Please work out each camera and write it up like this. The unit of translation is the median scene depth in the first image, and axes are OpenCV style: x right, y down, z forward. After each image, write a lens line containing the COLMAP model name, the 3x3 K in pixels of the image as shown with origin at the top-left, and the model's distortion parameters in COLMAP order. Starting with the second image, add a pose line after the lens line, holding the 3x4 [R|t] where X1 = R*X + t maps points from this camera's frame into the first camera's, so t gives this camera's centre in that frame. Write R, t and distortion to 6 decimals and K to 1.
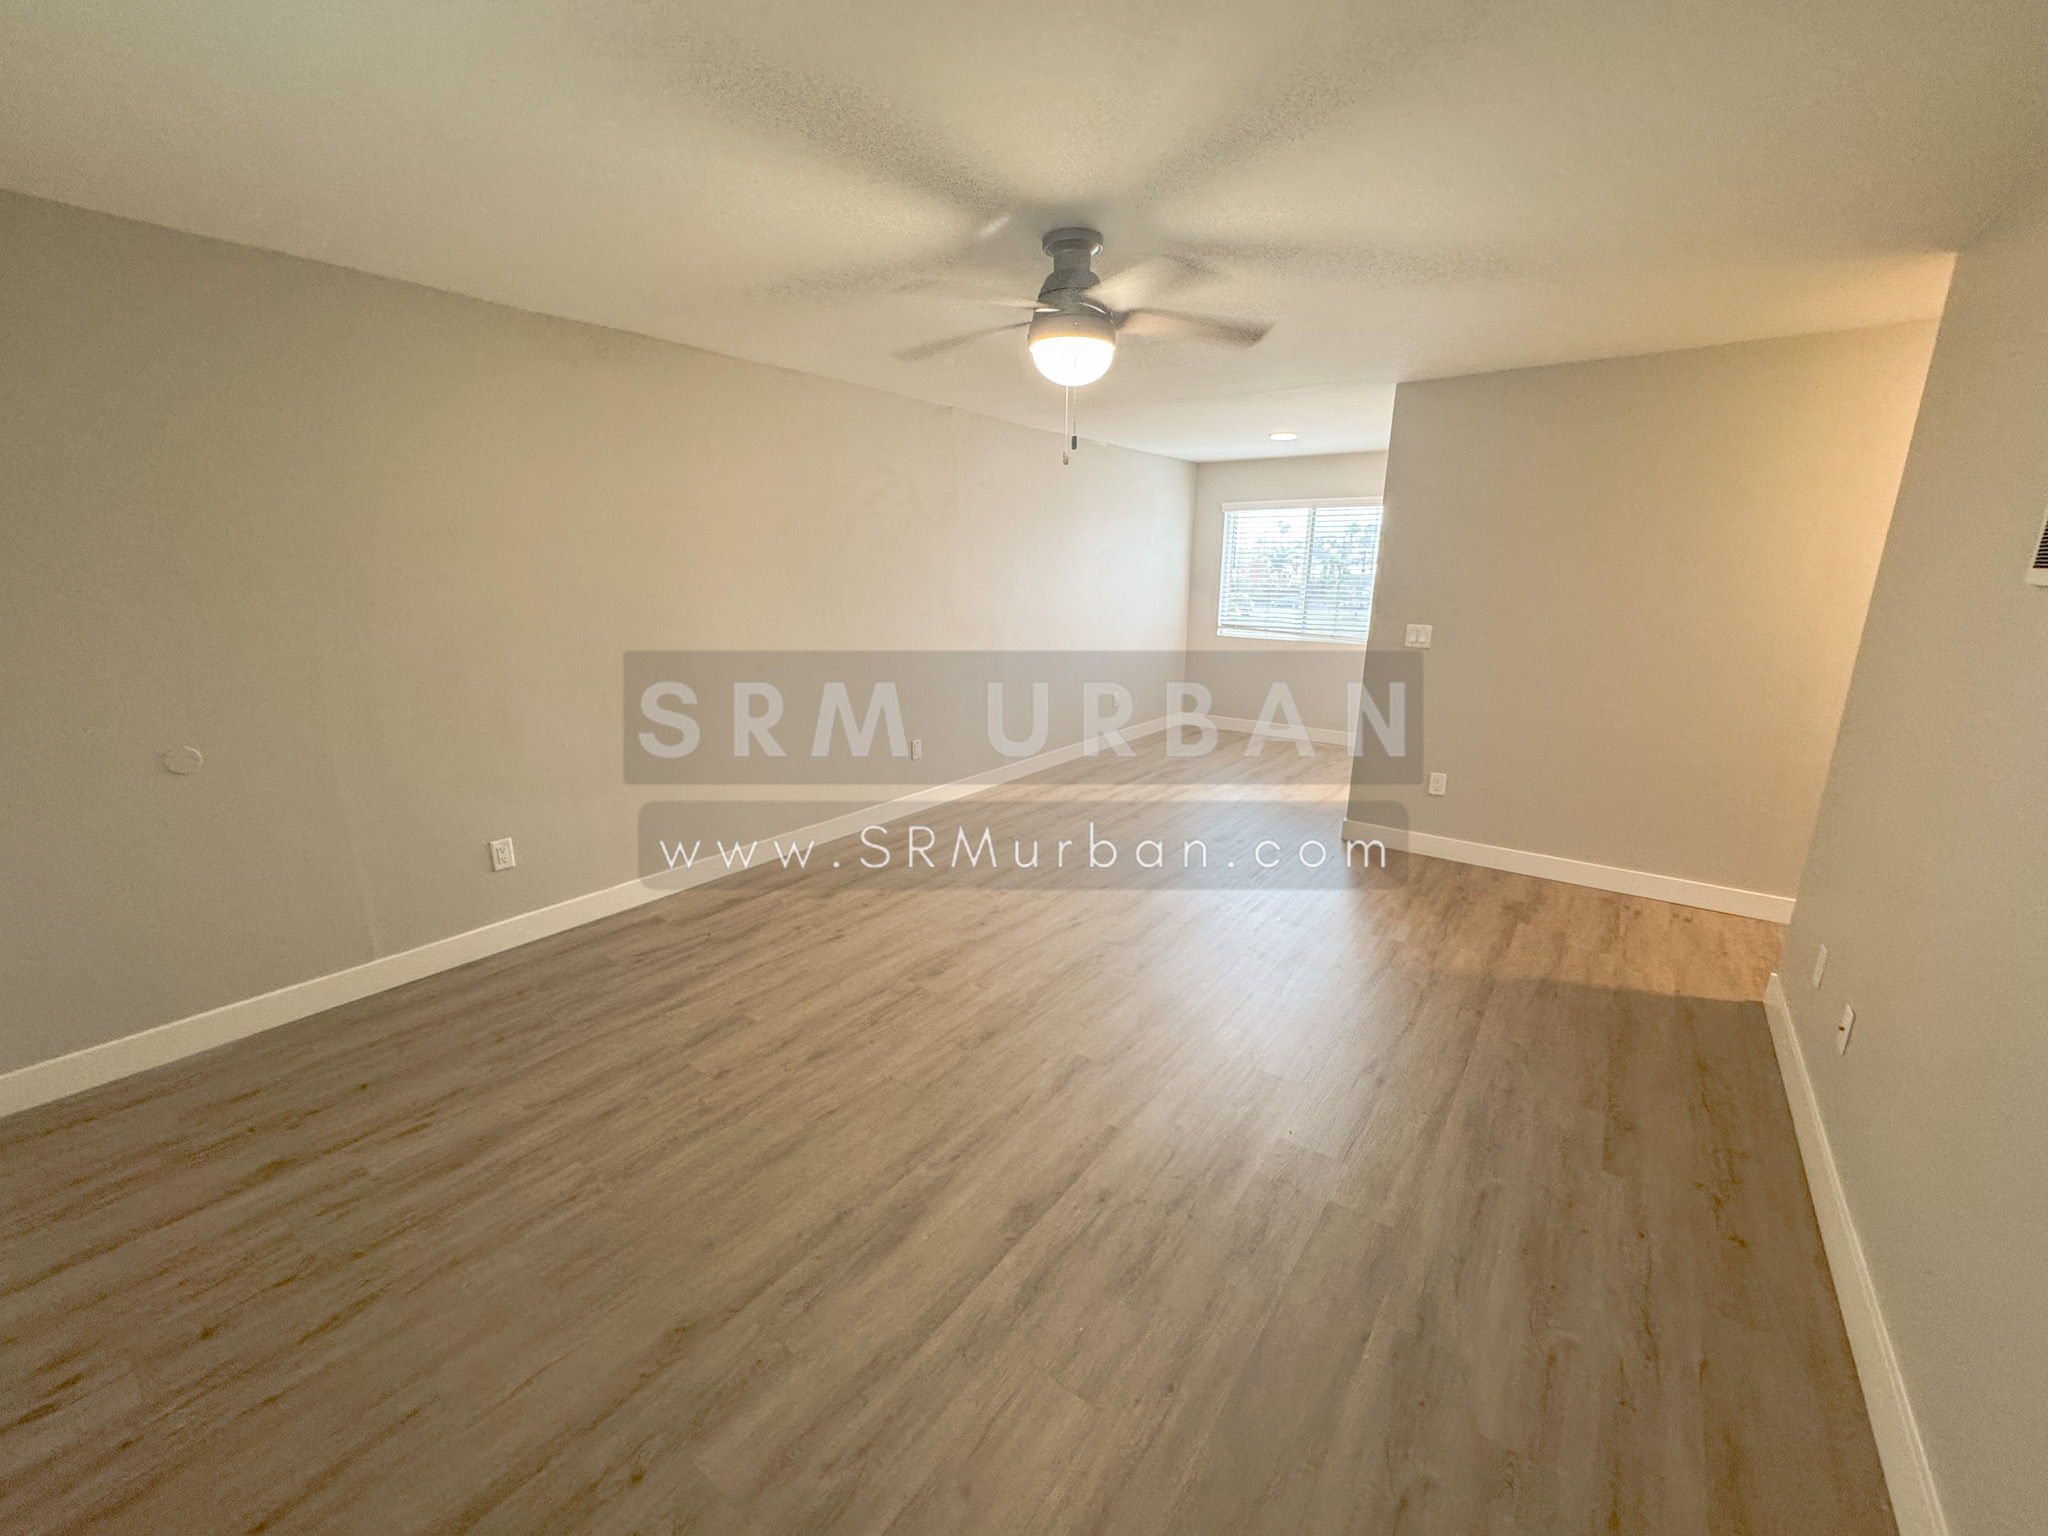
lens RADIAL K [[817.7, 0, 1027.0], [0, 817.7, 774.2], [0, 0, 1]] dist [-0.004366, 0.000472]
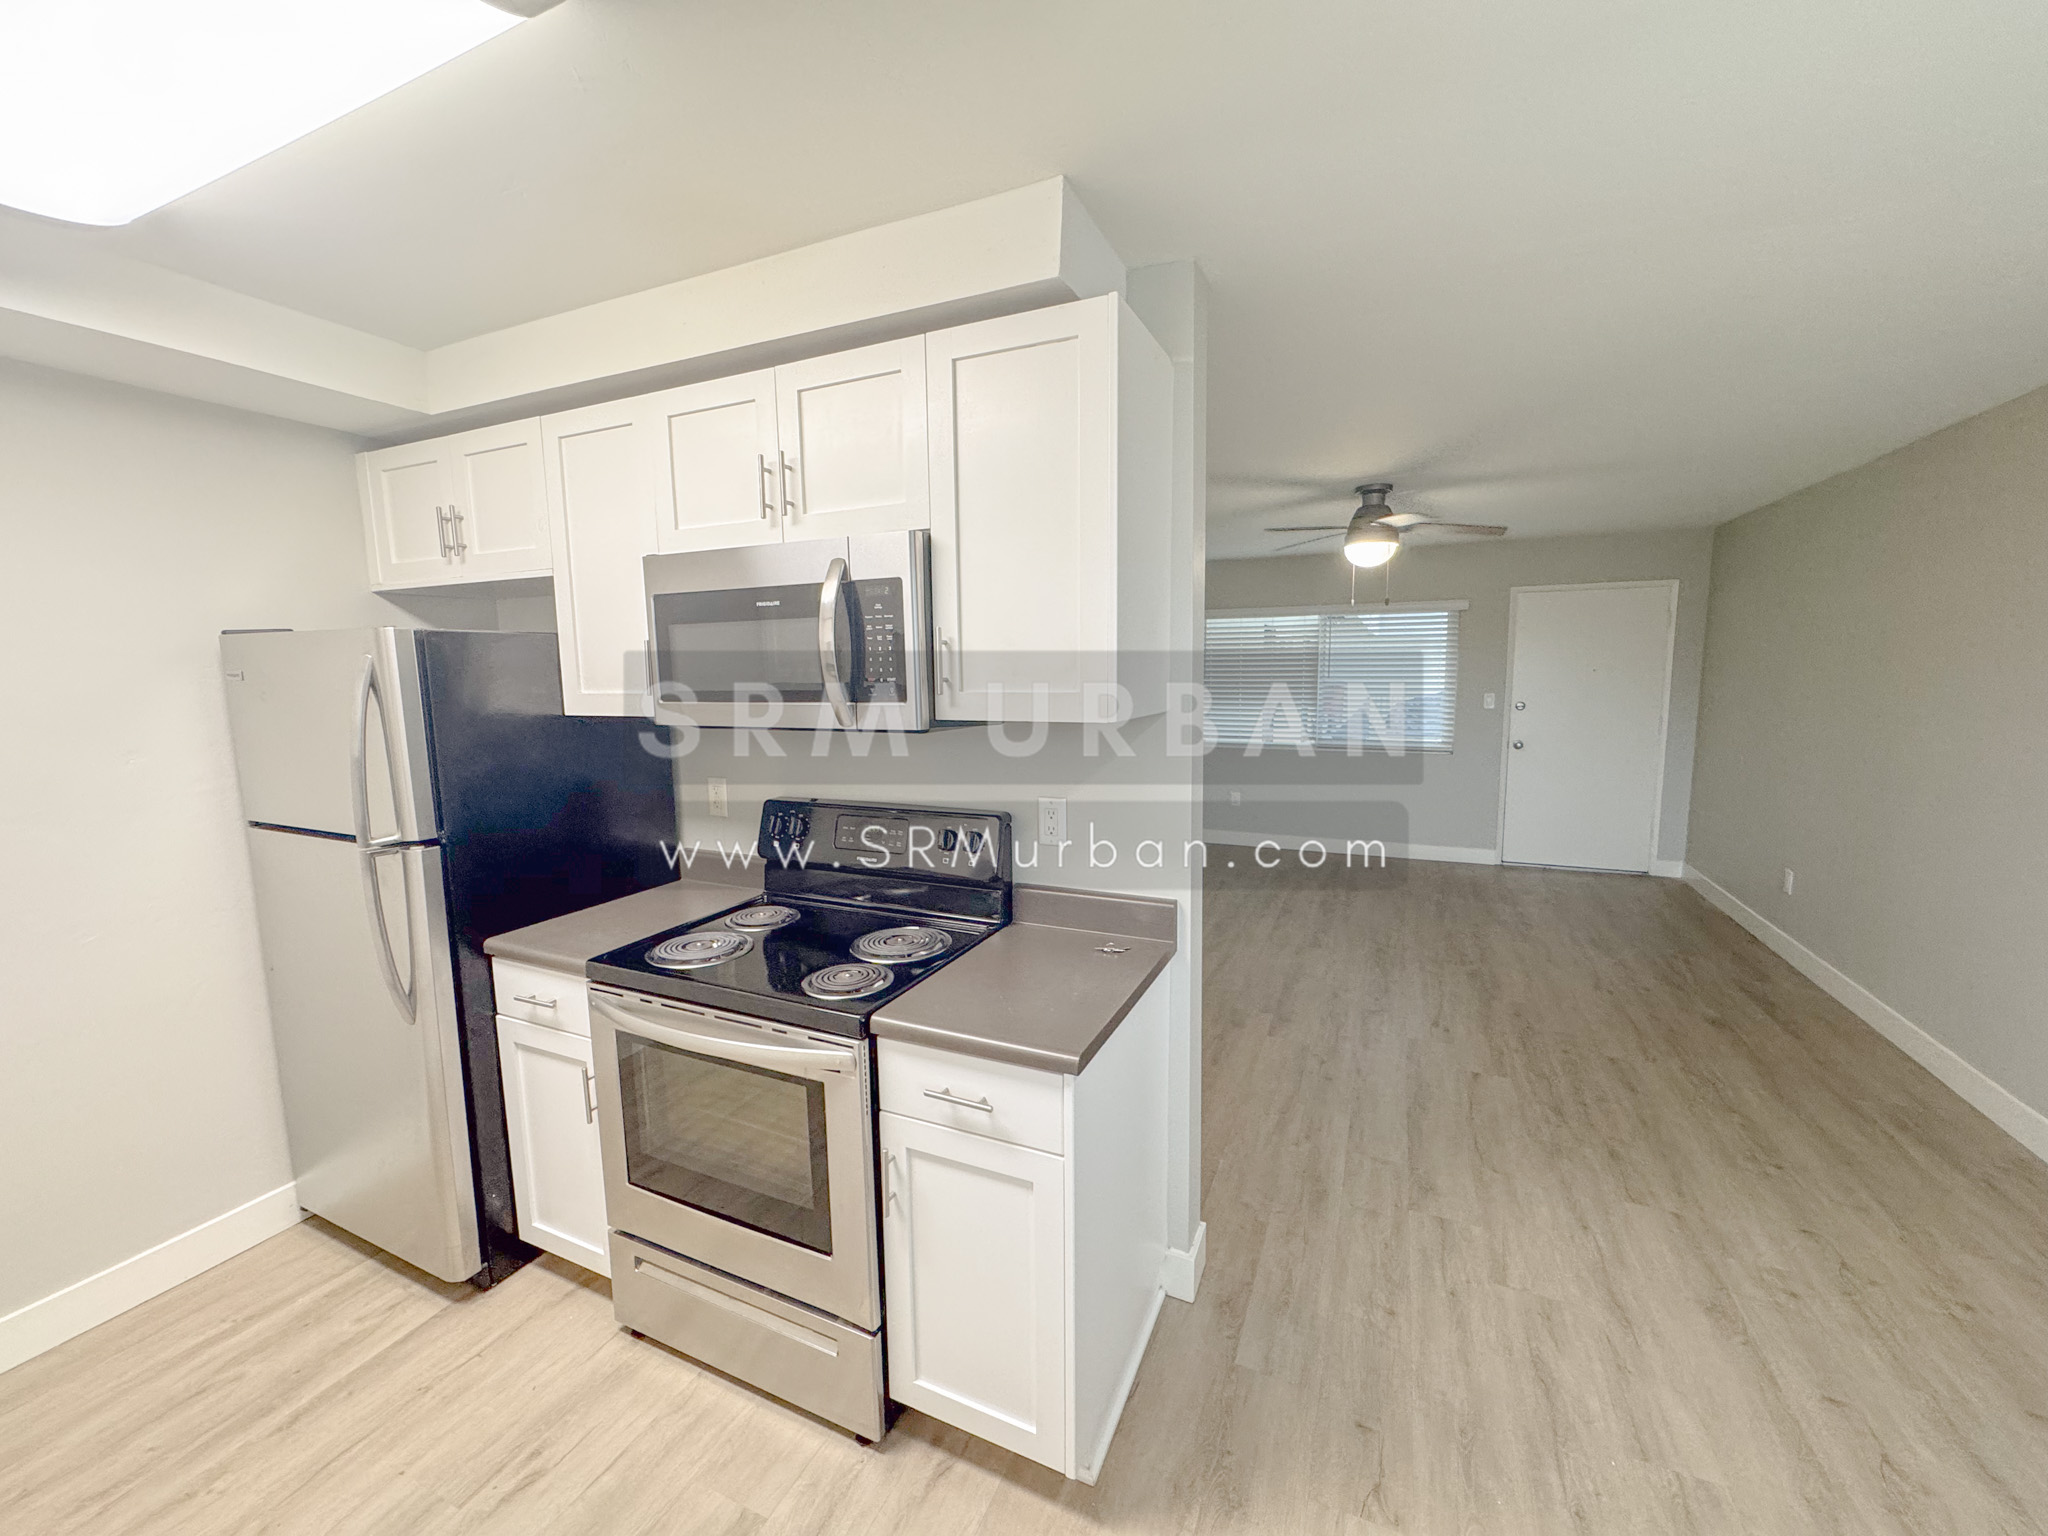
lens RADIAL K [[817.7, 0, 1018.7], [0, 817.7, 767.8], [0, 0, 1]] dist [-0.004366, 0.000472]
pose [[-0.980218, 0.027317, -0.196026, 1.310192], [-0.045384, 0.933017, 0.356960, -0.778352], [0.192647, 0.358795, -0.913320, 2.968241]]
